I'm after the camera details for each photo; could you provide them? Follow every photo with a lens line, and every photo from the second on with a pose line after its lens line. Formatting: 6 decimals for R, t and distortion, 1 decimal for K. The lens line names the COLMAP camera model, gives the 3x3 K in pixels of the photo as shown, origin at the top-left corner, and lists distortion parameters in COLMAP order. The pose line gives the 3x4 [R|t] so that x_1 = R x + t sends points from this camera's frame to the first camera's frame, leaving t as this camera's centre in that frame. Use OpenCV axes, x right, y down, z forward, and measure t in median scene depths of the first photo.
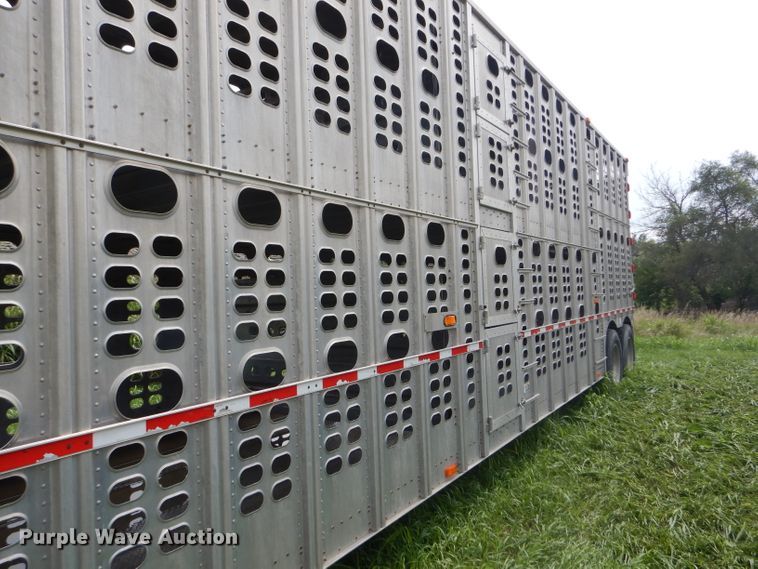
lens RADIAL K [[599.7, 0, 375.2], [0, 599.7, 294.7], [0, 0, 1]] dist [0.012629, 0.001172]
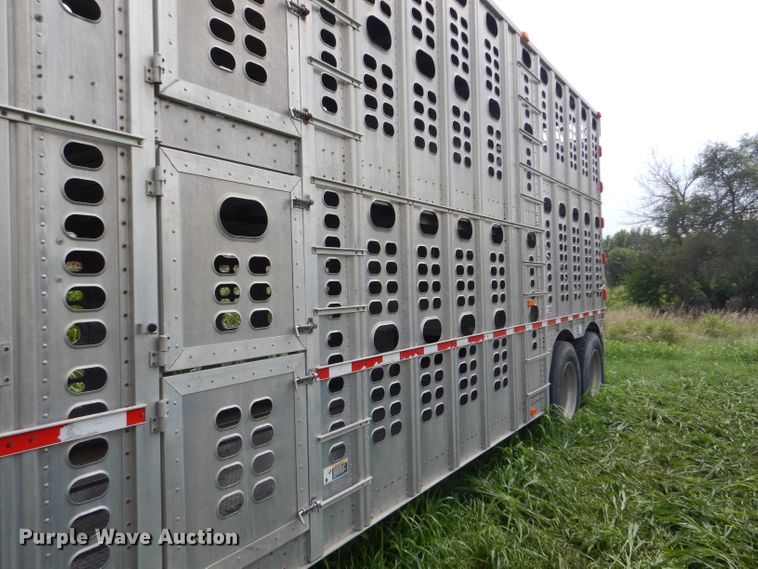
lens RADIAL K [[609.1, 0, 371.5], [0, 609.1, 288.8], [0, 0, 1]] dist [0.020598, 0.010258]
pose [[0.999842, 0.017240, -0.004257, -0.158411], [-0.017212, 0.999830, 0.006582, 0.006477], [0.004369, -0.006508, 0.999969, -0.258787]]
